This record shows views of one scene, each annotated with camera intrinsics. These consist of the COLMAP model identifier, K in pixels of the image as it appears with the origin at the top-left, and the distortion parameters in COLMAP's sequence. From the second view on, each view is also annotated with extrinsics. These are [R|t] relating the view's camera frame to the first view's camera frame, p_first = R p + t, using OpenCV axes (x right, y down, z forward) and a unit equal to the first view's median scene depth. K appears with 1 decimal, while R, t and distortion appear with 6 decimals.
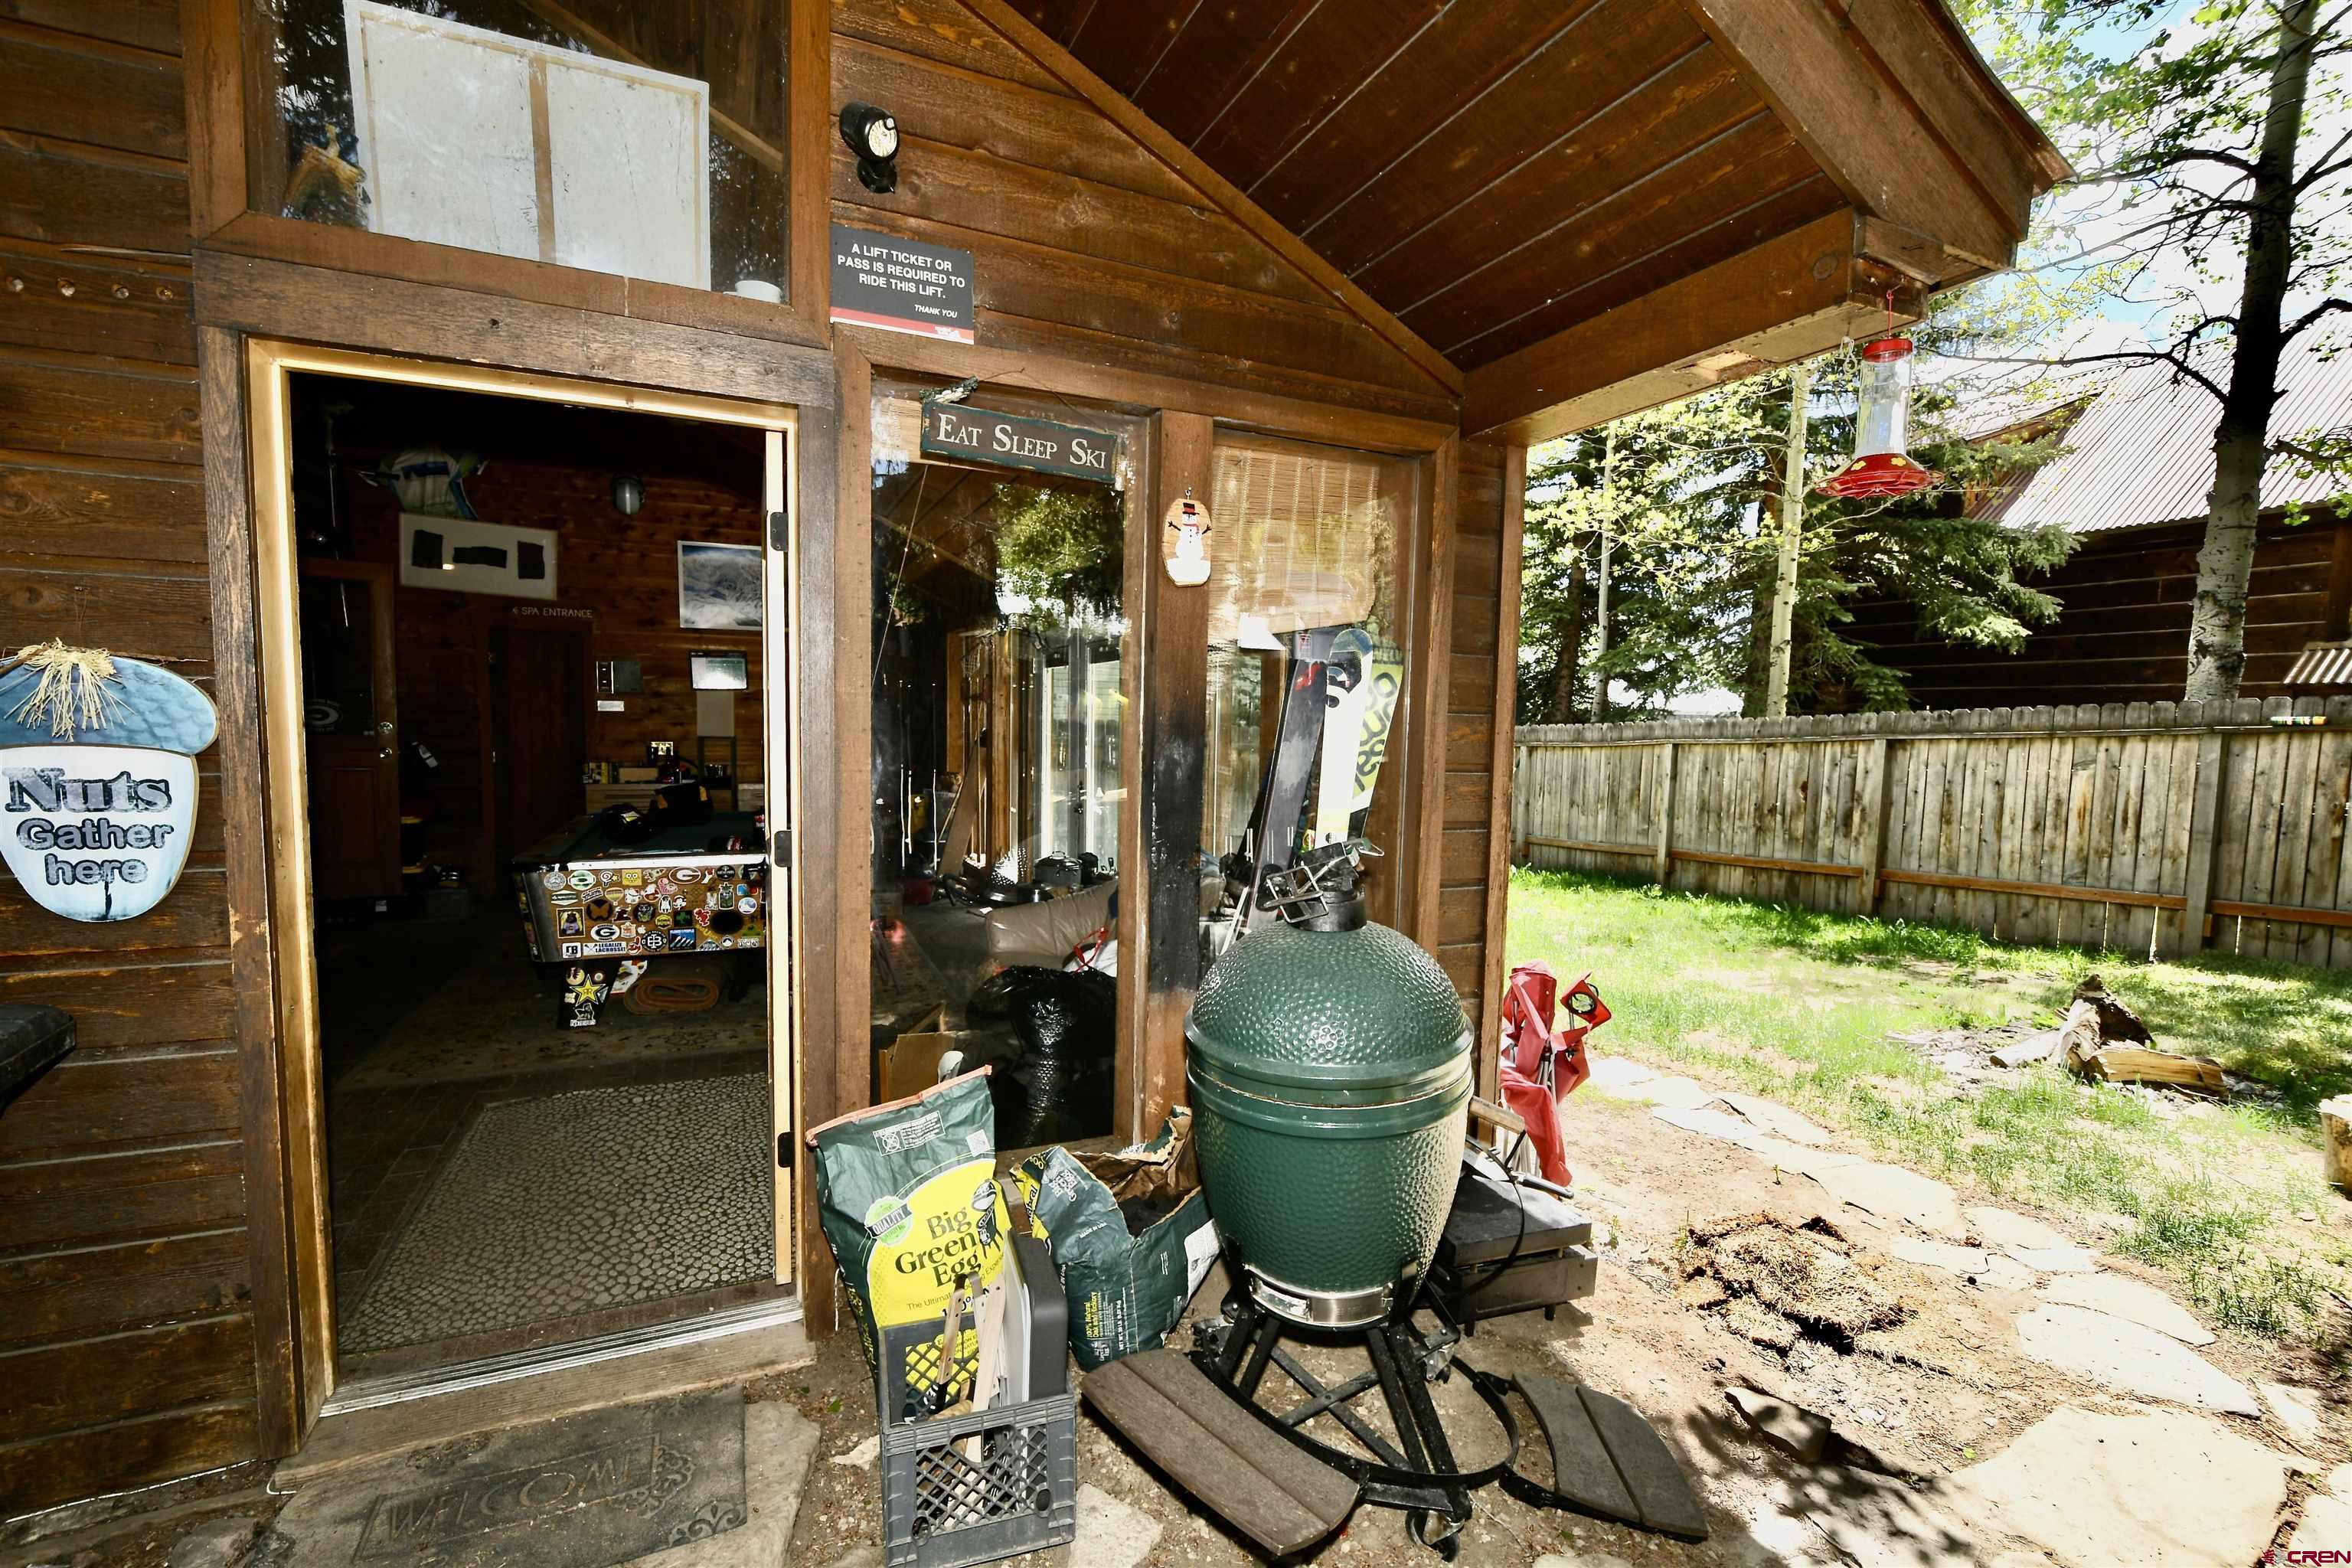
lens RADIAL K [[1030.7, 0, 1169.0], [0, 1030.7, 806.5], [0, 0, 1]] dist [0.002695, -0.005524]
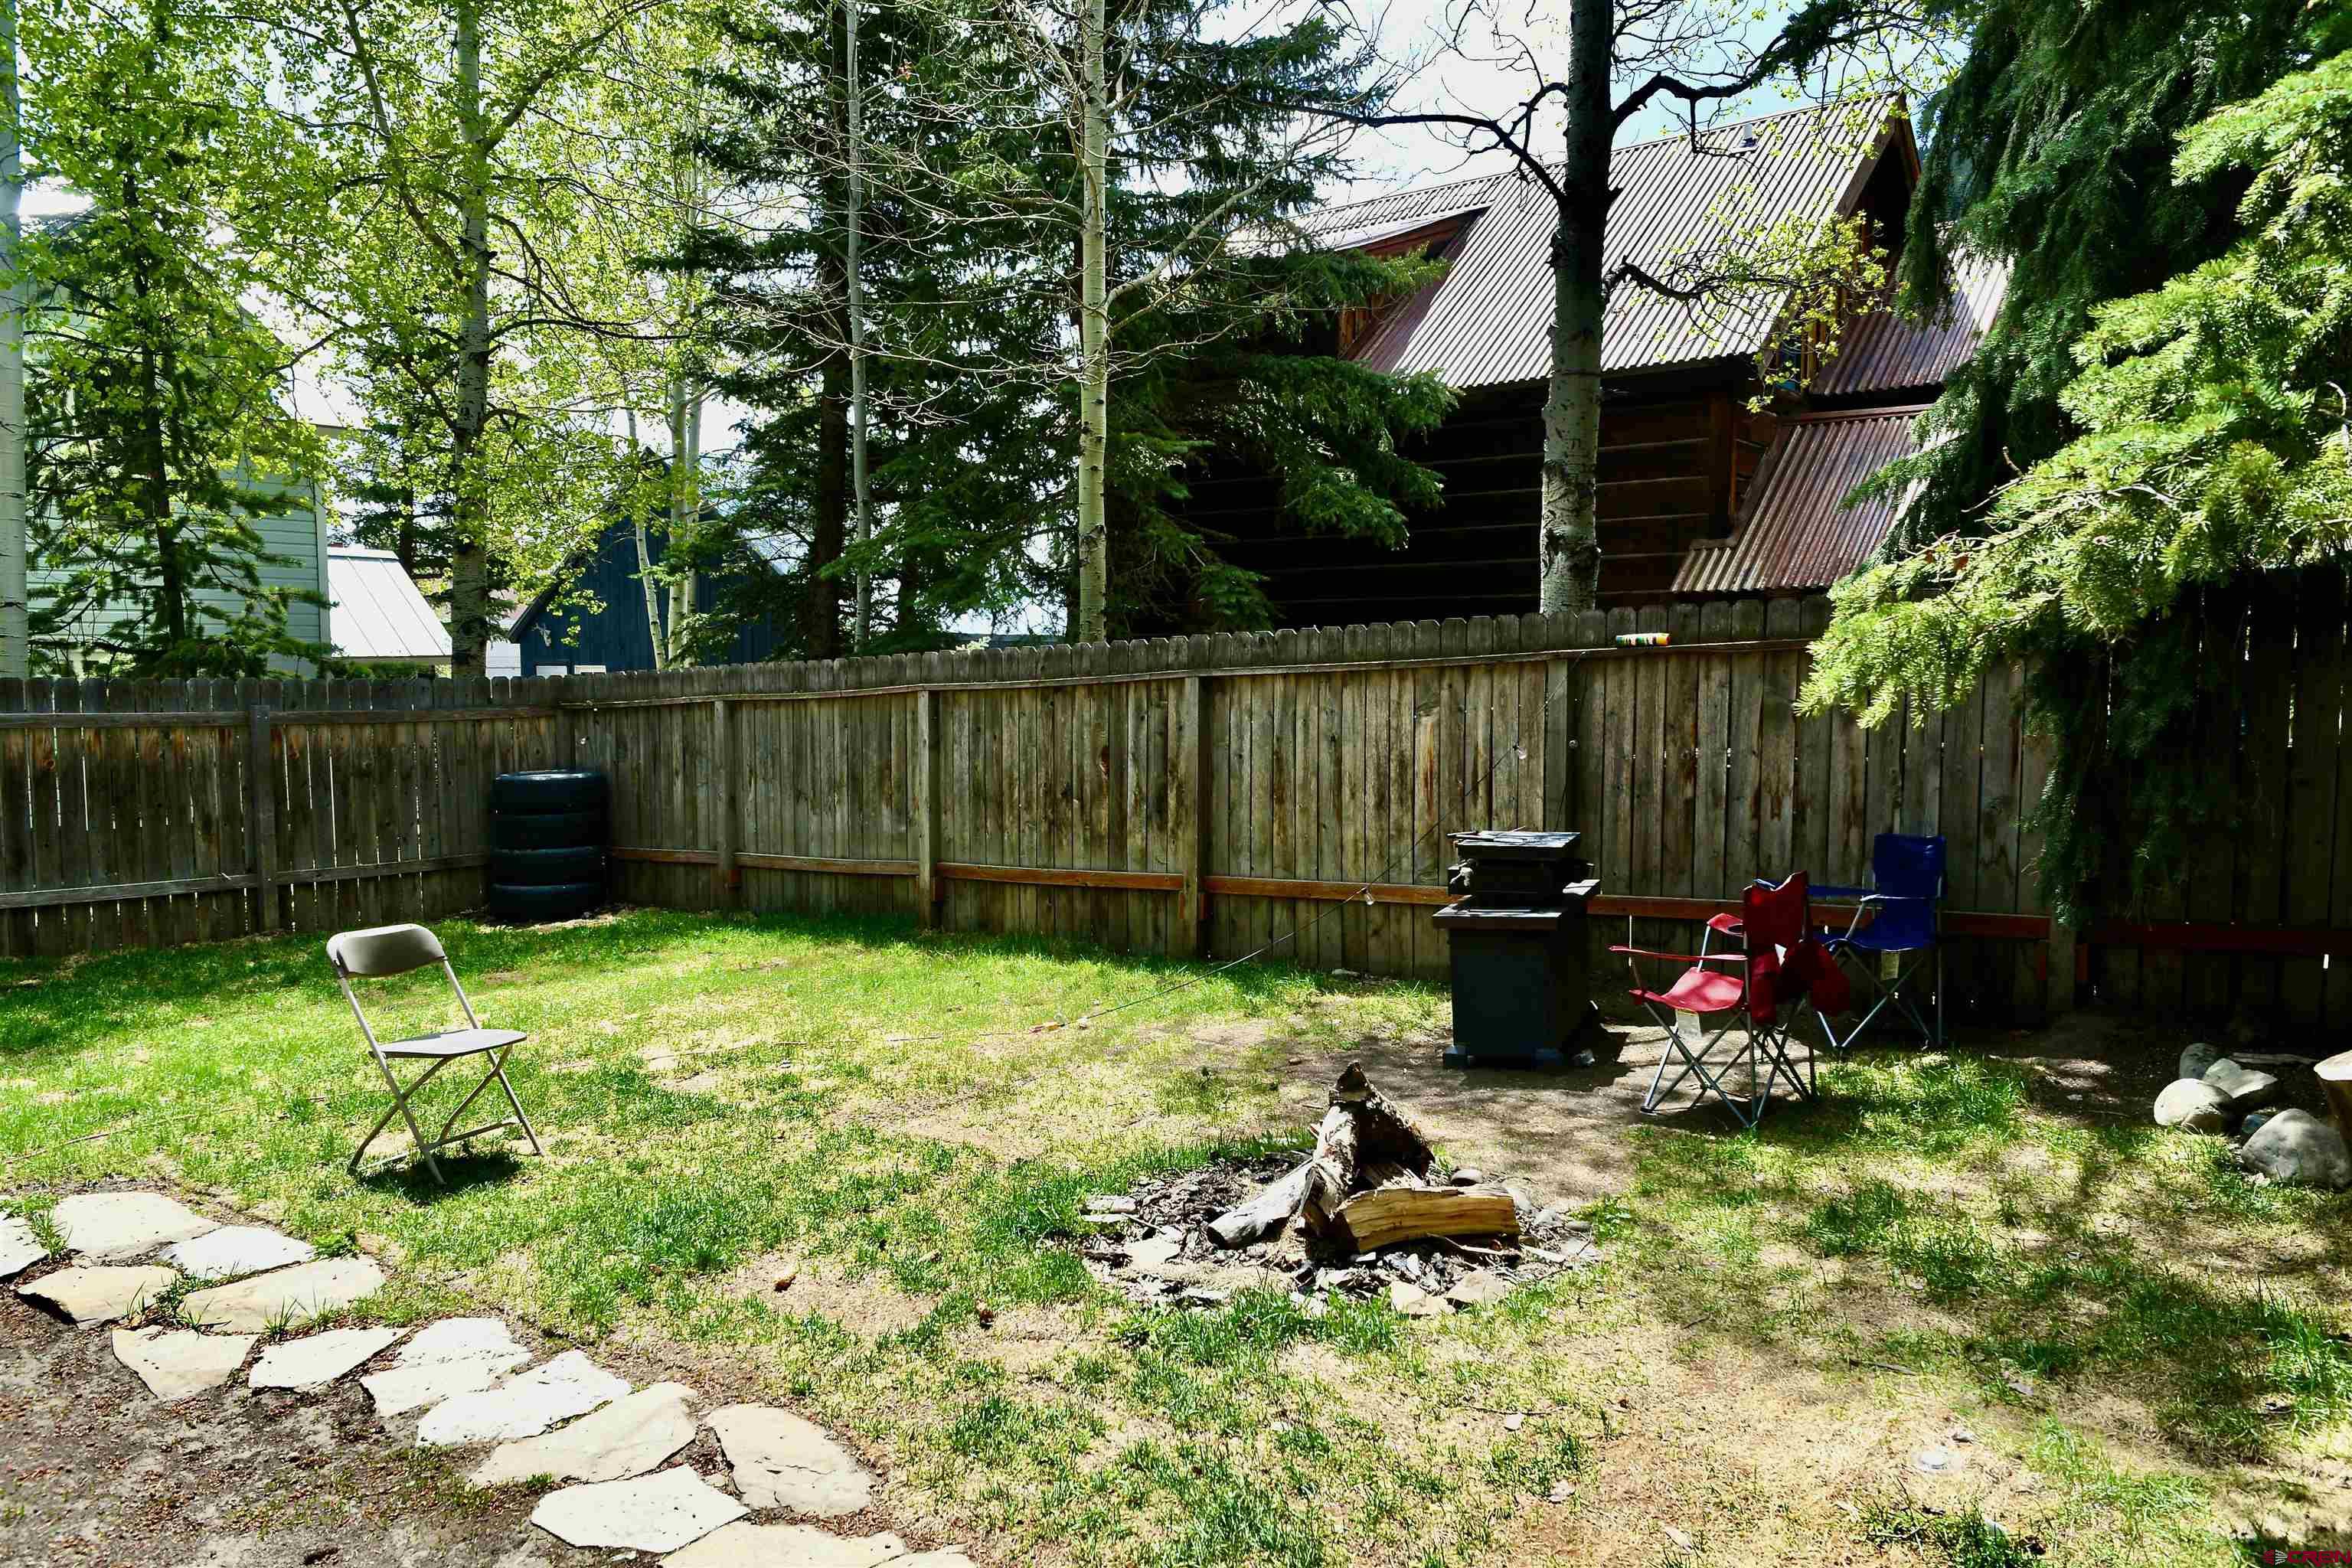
lens RADIAL K [[1623.5, 0, 1187.0], [0, 1623.5, 779.1], [0, 0, 1]] dist [0.007049, -0.020885]
pose [[0.877973, -0.053939, 0.475661, 0.211910], [0.056574, 0.998360, 0.008788, -0.011232], [-0.475355, 0.019194, 0.879585, 0.115454]]
